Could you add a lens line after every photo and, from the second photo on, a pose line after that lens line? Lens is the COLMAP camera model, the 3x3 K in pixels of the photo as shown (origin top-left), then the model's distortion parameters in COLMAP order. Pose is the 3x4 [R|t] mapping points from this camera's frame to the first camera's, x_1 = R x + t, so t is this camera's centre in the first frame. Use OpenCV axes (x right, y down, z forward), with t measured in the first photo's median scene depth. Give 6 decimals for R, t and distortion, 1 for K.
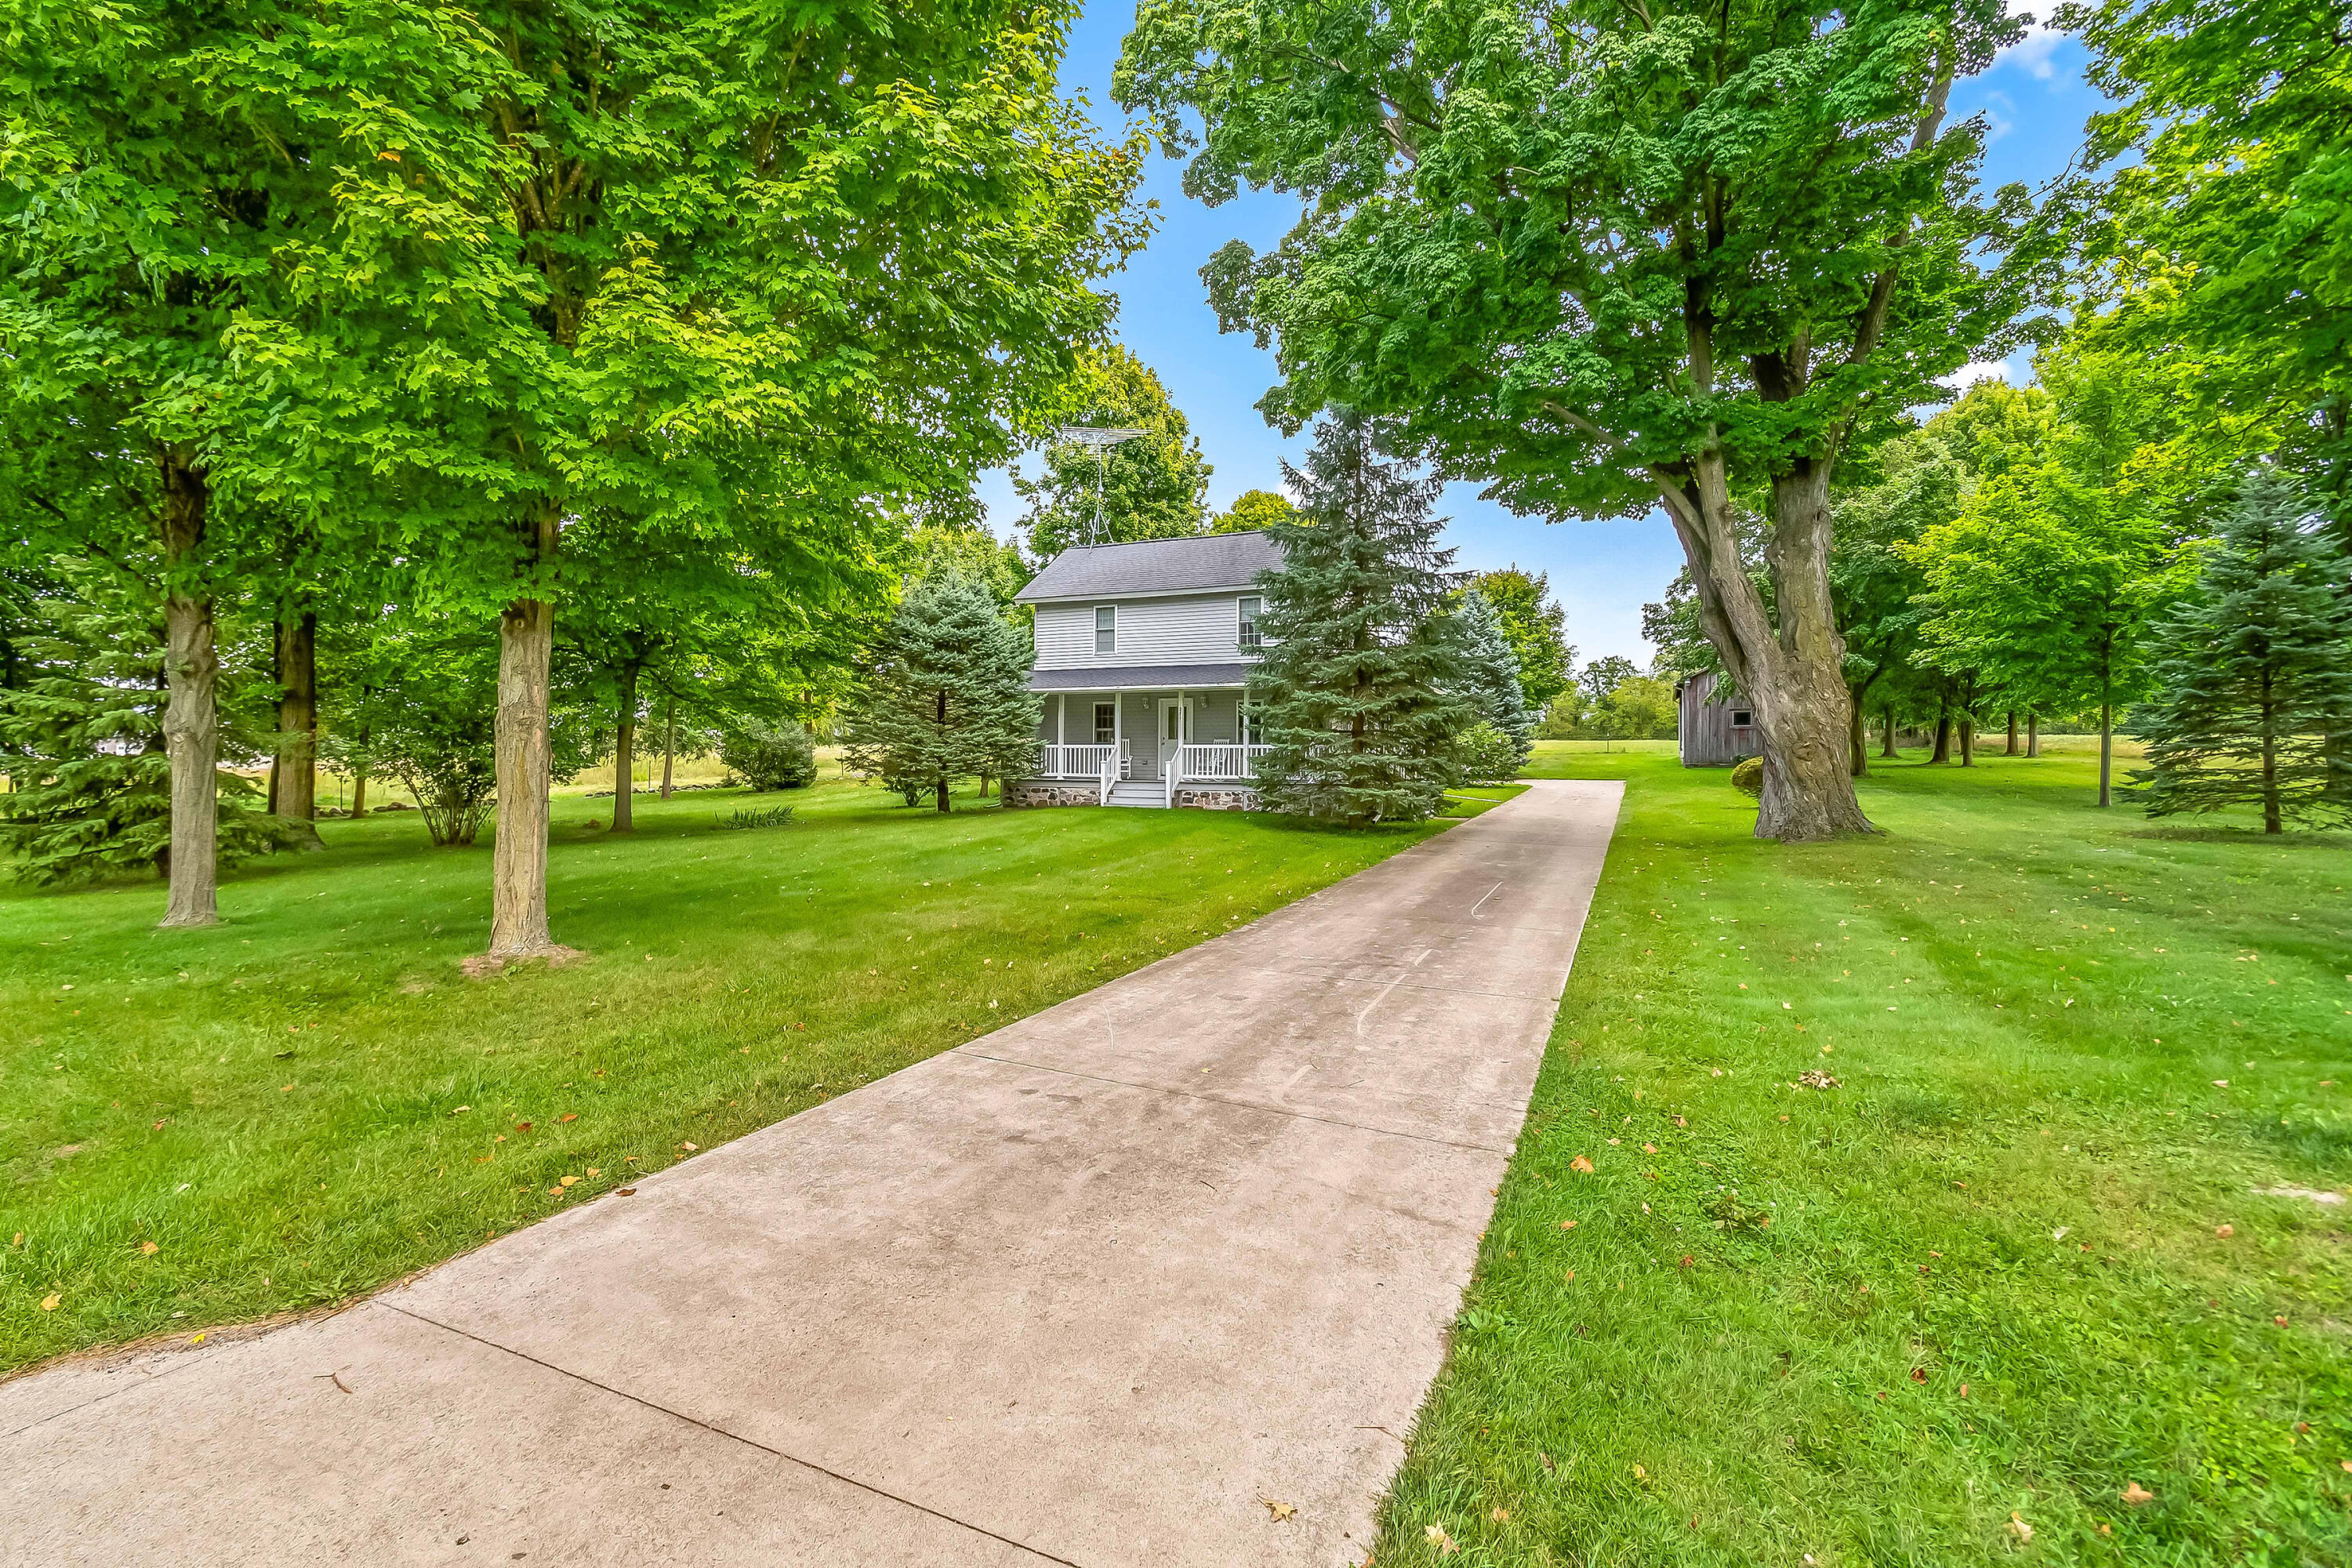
lens RADIAL K [[1047.6, 0, 1142.8], [0, 1047.6, 756.7], [0, 0, 1]] dist [-0.000874, 0.000246]
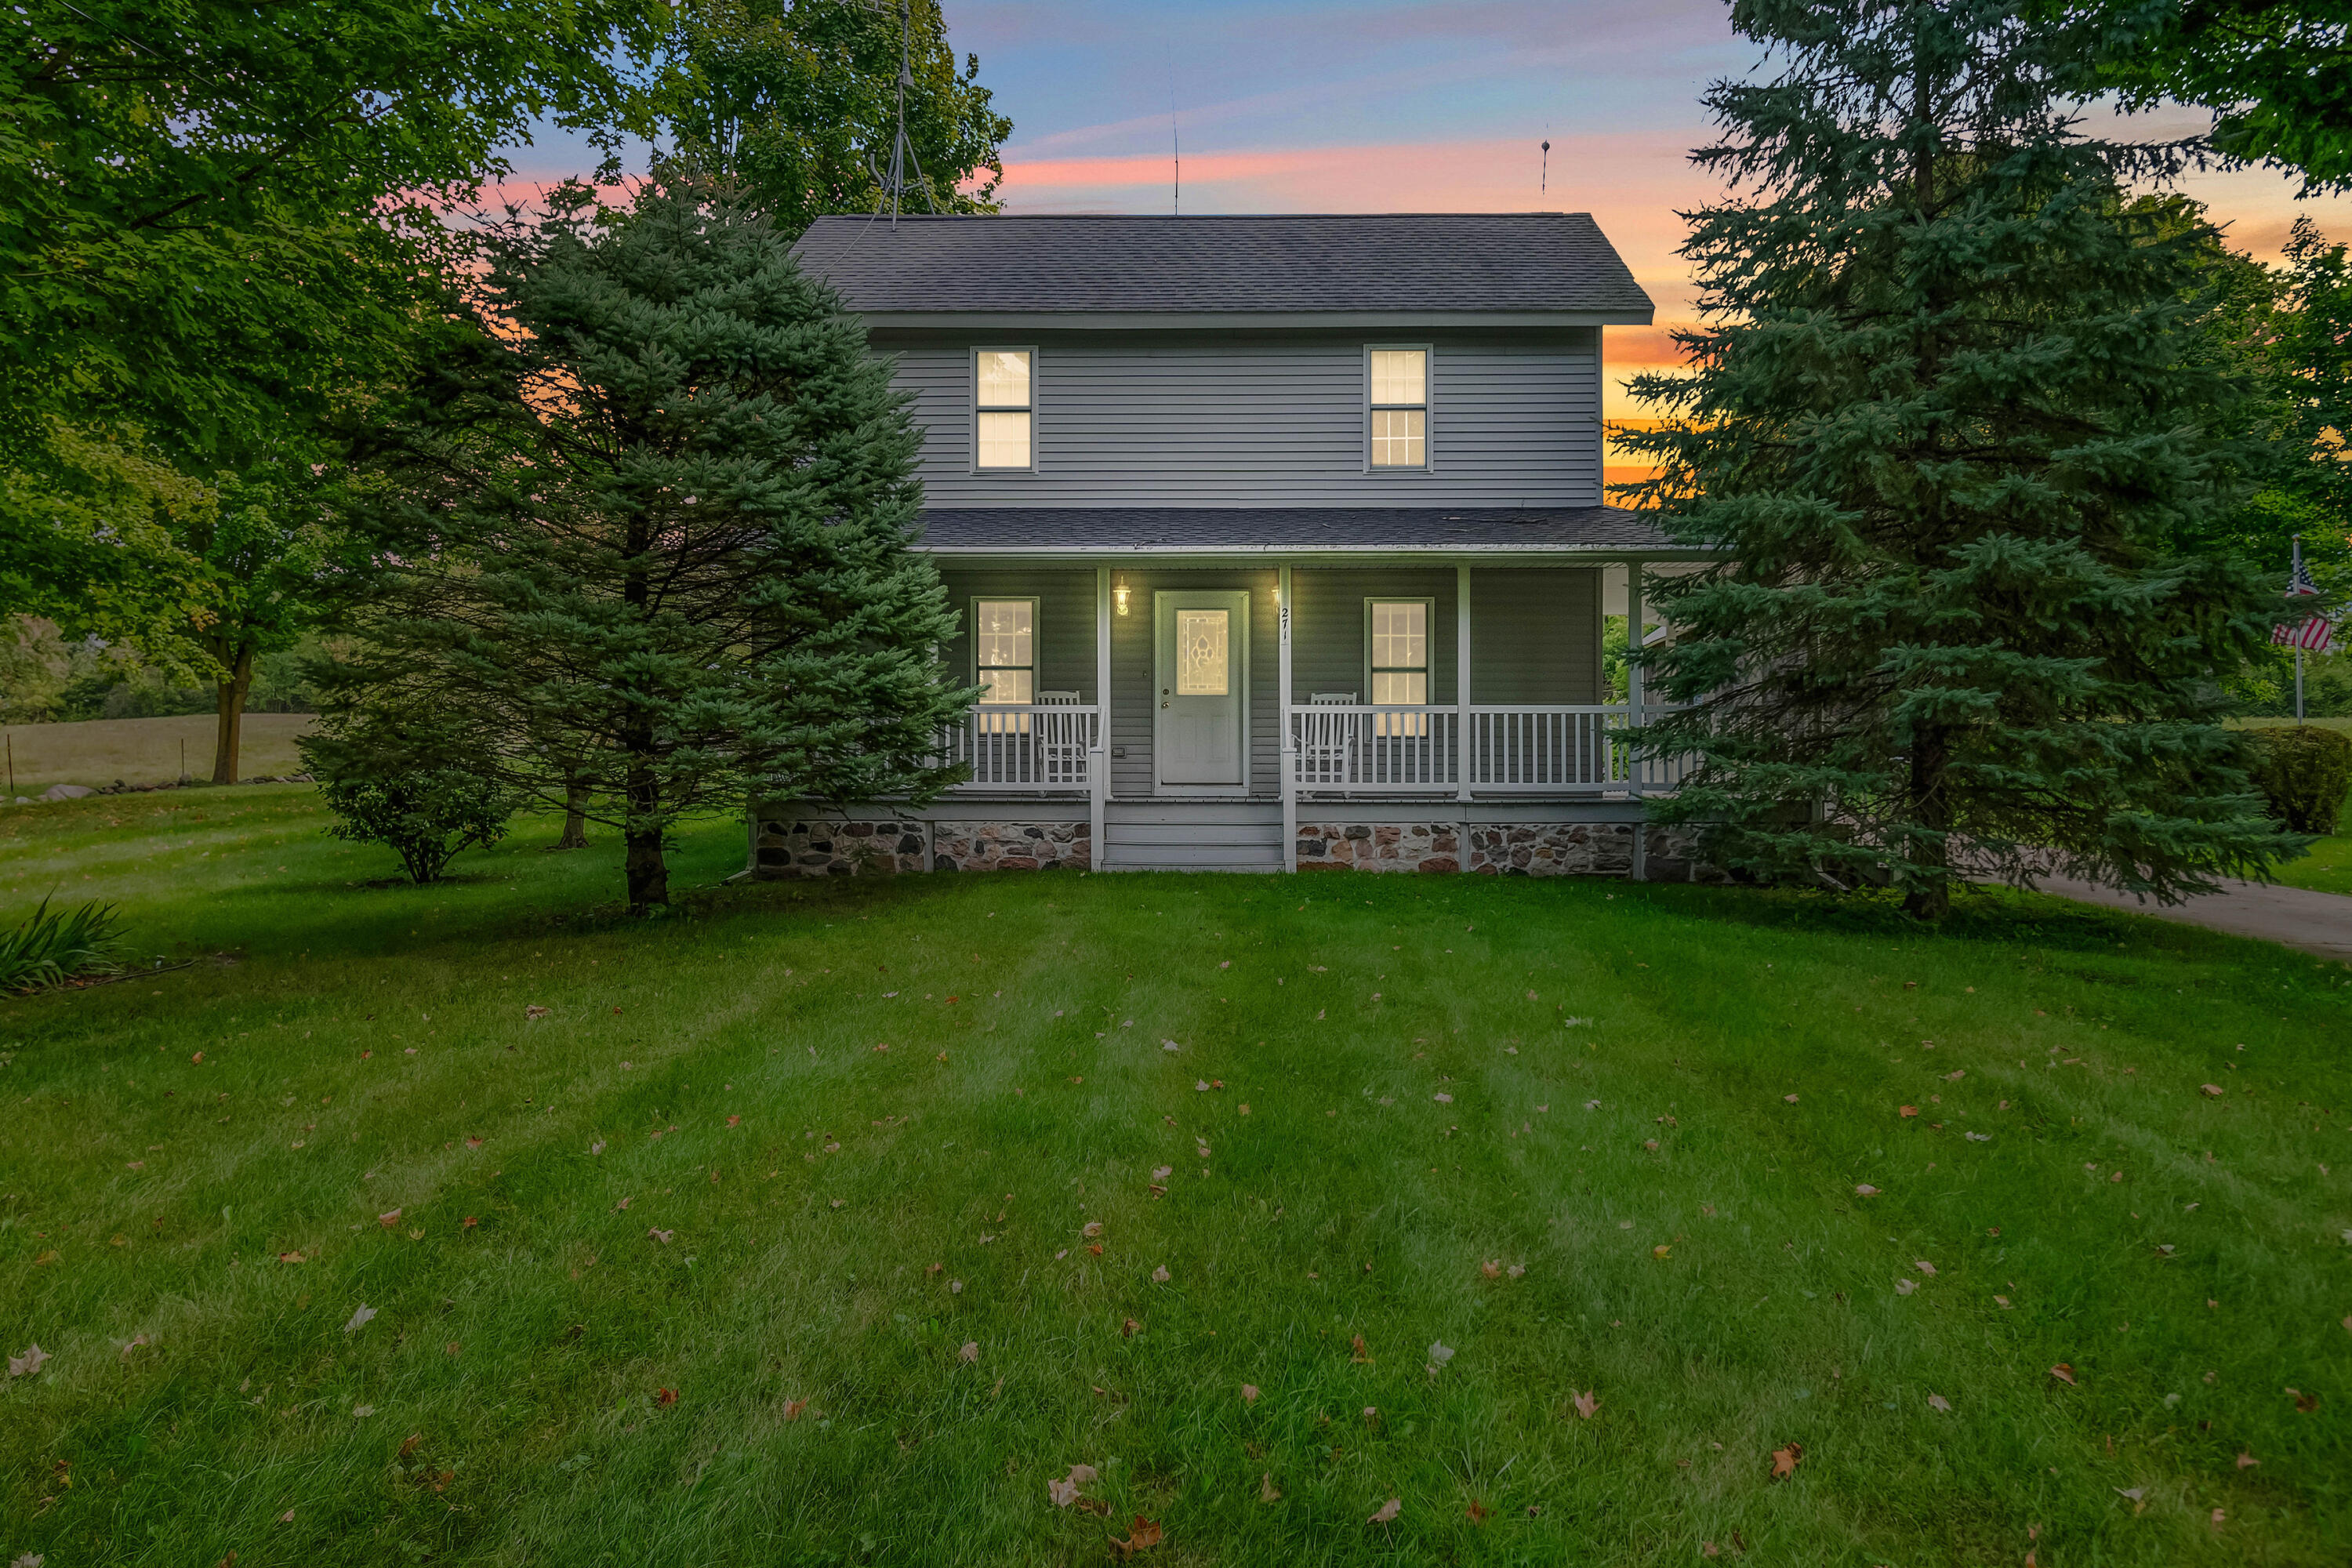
lens RADIAL K [[1643.8, 0, 1221.4], [0, 1643.8, 766.6], [0, 0, 1]] dist [-0.005865, -0.002367]
pose [[0.917847, -0.007112, 0.396870, -0.231673], [0.003494, 0.999946, 0.009838, 0.005536], [-0.396918, -0.007643, 0.917822, 0.467017]]
